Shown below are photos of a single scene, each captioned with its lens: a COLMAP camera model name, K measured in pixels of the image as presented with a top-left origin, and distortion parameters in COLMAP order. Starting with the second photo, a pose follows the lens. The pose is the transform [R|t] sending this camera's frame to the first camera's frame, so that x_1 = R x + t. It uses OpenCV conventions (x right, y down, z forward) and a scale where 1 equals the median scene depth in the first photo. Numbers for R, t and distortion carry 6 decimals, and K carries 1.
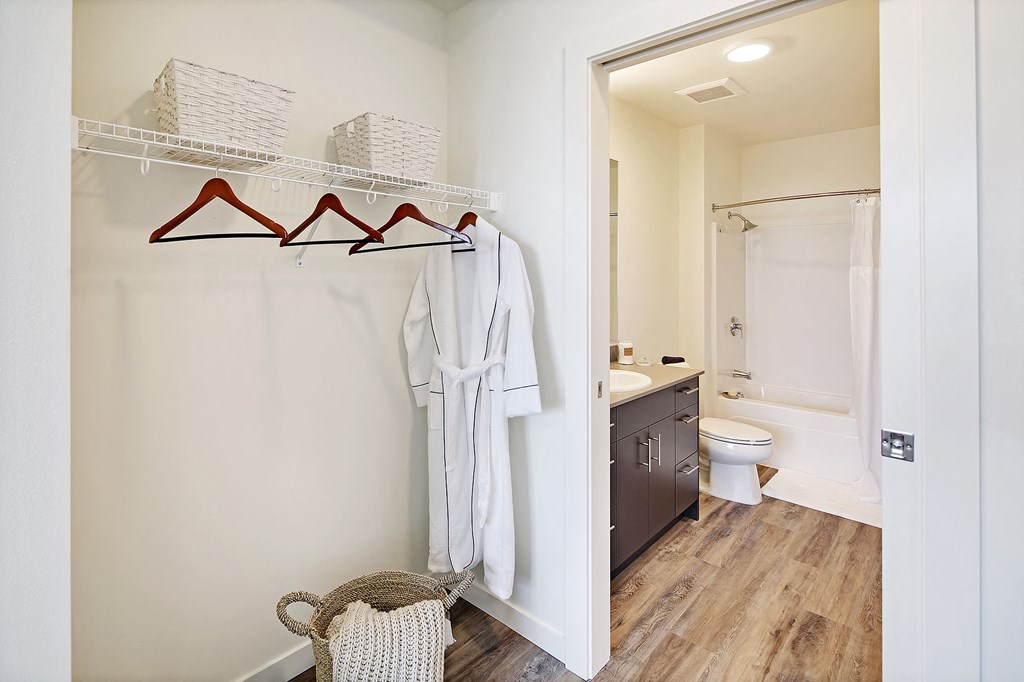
lens RADIAL K [[494.6, 0, 501.5], [0, 494.6, 284.5], [0, 0, 1]] dist [-0.002298, -0.001011]
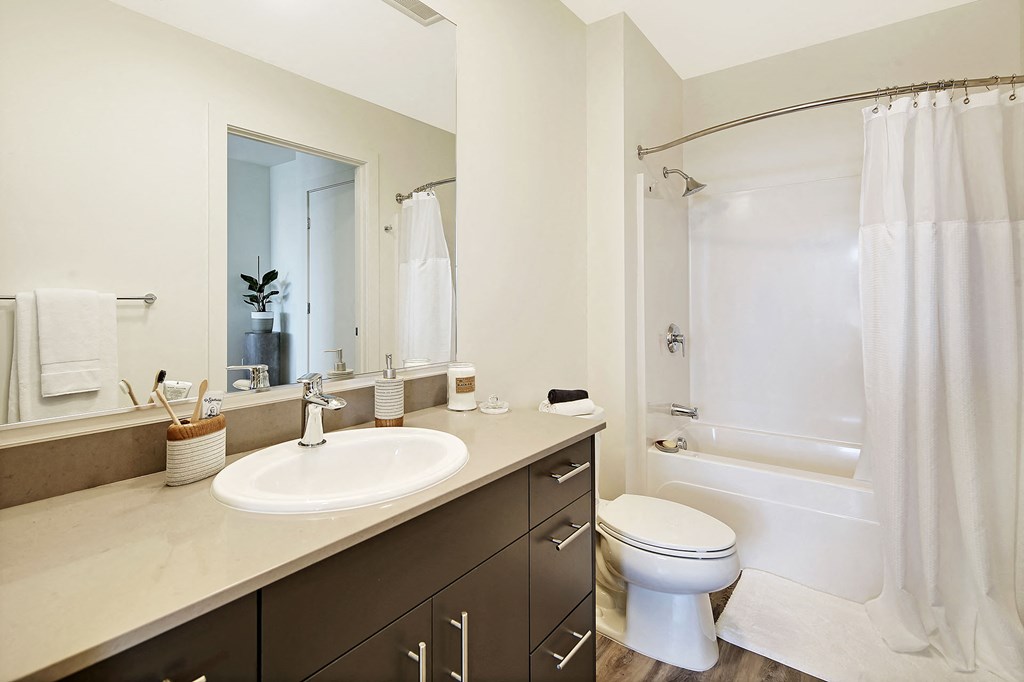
lens RADIAL K [[494.6, 0, 511.5], [0, 494.6, 309.9], [0, 0, 1]] dist [-0.002298, -0.001011]
pose [[0.993858, -0.007311, 0.110424, 0.233855], [0.007173, 0.999973, 0.001645, 0.055202], [-0.110433, -0.000843, 0.993883, 0.465467]]
